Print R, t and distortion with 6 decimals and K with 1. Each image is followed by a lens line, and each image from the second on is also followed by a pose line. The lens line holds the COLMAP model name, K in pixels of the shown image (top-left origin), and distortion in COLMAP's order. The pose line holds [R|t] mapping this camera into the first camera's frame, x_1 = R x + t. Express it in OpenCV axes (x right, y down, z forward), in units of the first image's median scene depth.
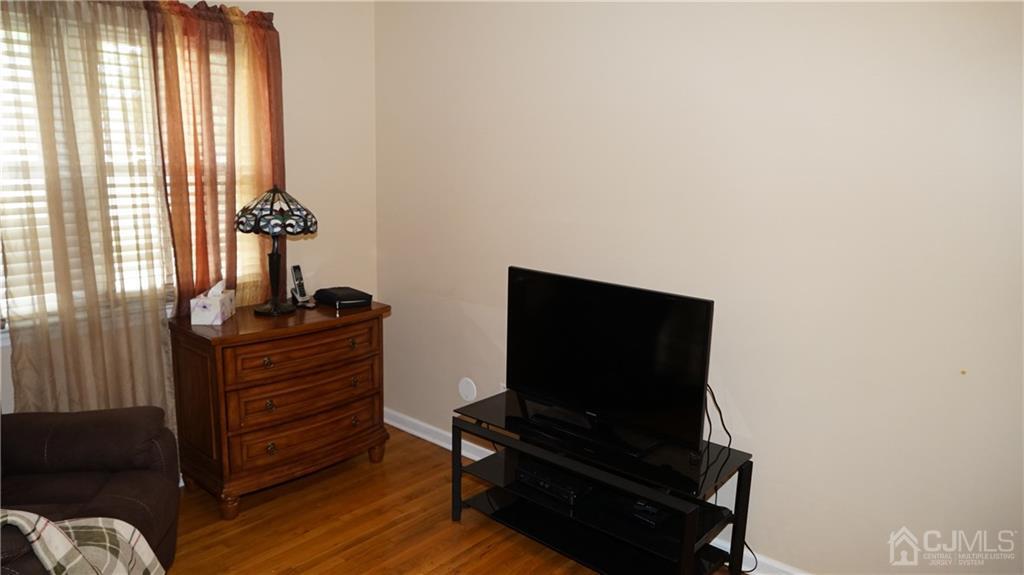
lens RADIAL K [[690.0, 0, 514.6], [0, 690.0, 285.8], [0, 0, 1]] dist [-0.017296, 0.024545]
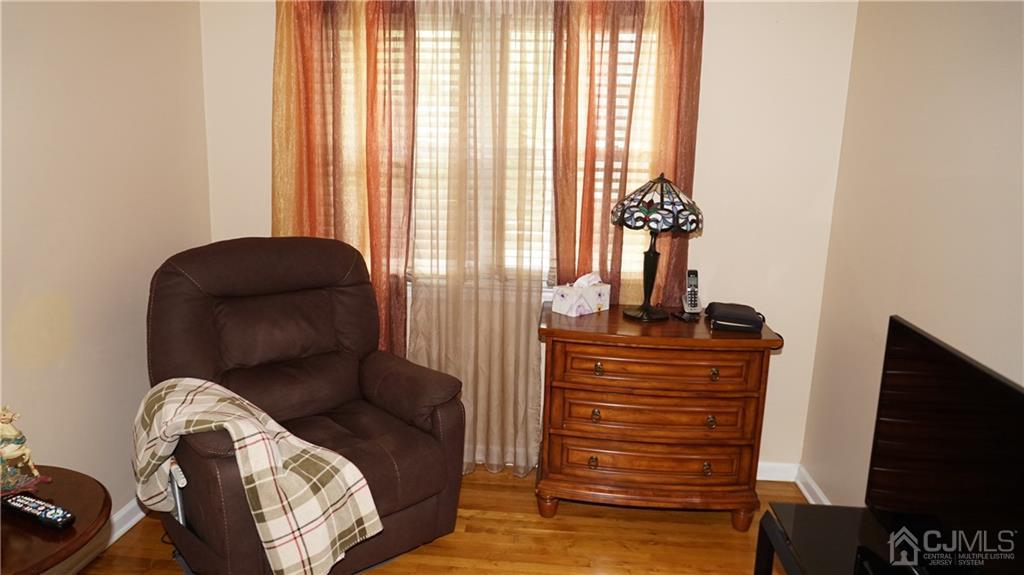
lens RADIAL K [[690.0, 0, 511.2], [0, 690.0, 292.5], [0, 0, 1]] dist [-0.017296, 0.024545]
pose [[0.587168, 0.163982, -0.792681, 0.267336], [-0.163604, 0.983097, 0.082186, -0.040645], [0.792759, 0.081429, 0.604071, 0.344290]]
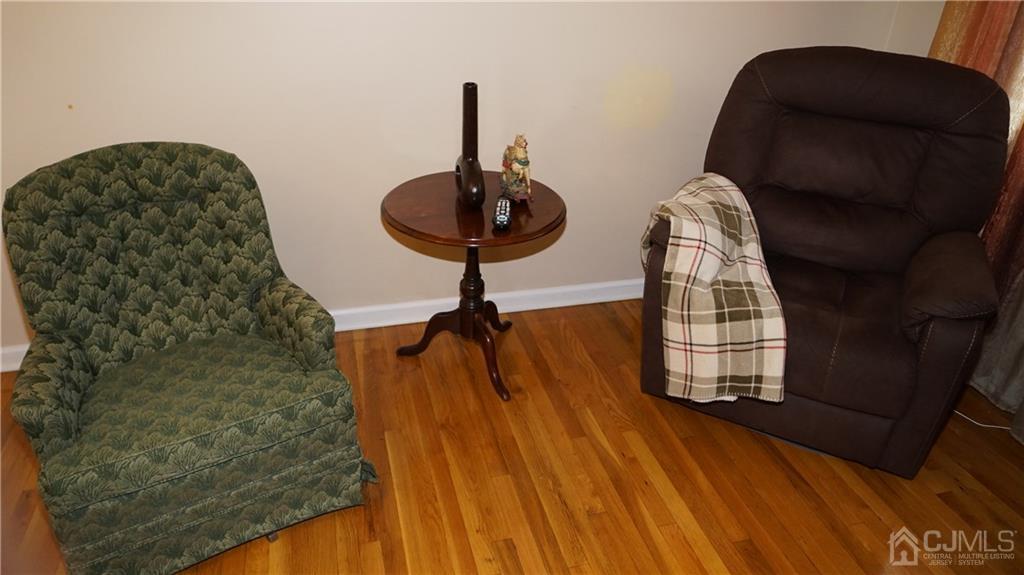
lens RADIAL K [[690.0, 0, 513.1], [0, 690.0, 285.0], [0, 0, 1]] dist [-0.017296, 0.024545]
pose [[-0.546398, 0.360265, -0.756081, 0.232737], [-0.196131, 0.822612, 0.533705, -0.096865], [0.814237, 0.439906, -0.378815, 0.694301]]
